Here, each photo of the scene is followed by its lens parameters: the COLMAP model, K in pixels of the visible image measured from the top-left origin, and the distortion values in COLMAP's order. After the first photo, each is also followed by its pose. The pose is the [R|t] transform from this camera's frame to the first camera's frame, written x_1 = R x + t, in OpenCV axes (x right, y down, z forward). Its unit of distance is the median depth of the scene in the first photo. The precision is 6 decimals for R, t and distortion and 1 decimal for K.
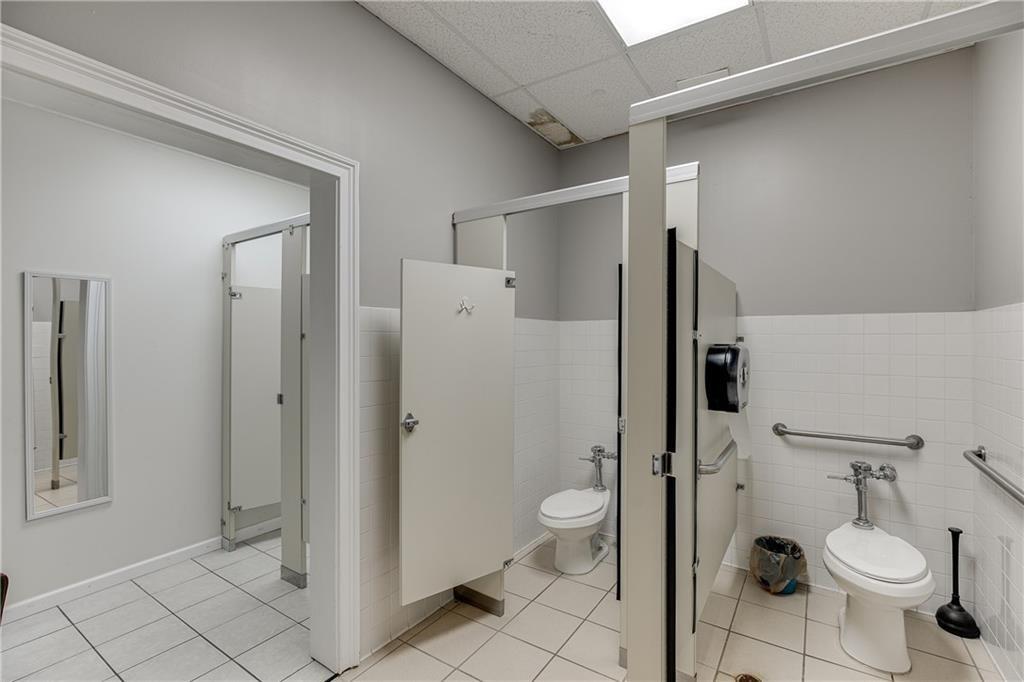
lens RADIAL K [[463.2, 0, 512.3], [0, 463.2, 340.9], [0, 0, 1]] dist [-0.012048, 0.002440]
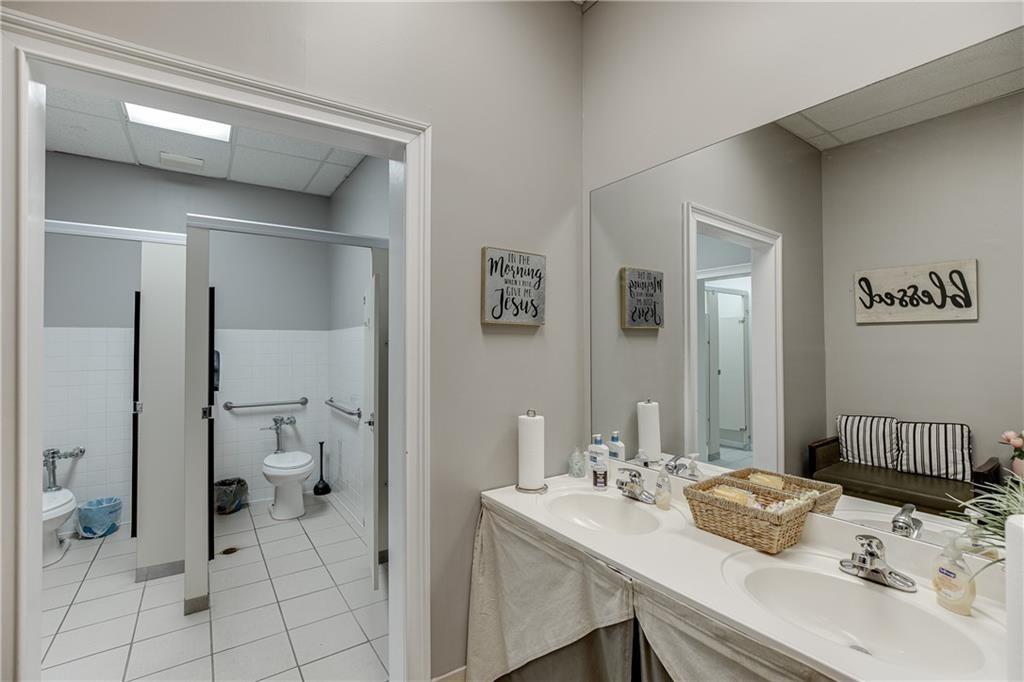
lens RADIAL K [[463.2, 0, 512.5], [0, 463.2, 340.0], [0, 0, 1]] dist [-0.012048, 0.002440]
pose [[0.379094, 0.011116, 0.925292, -0.535078], [0.002336, 0.999913, -0.012969, -0.000203], [-0.925355, 0.007078, 0.379035, -0.489703]]
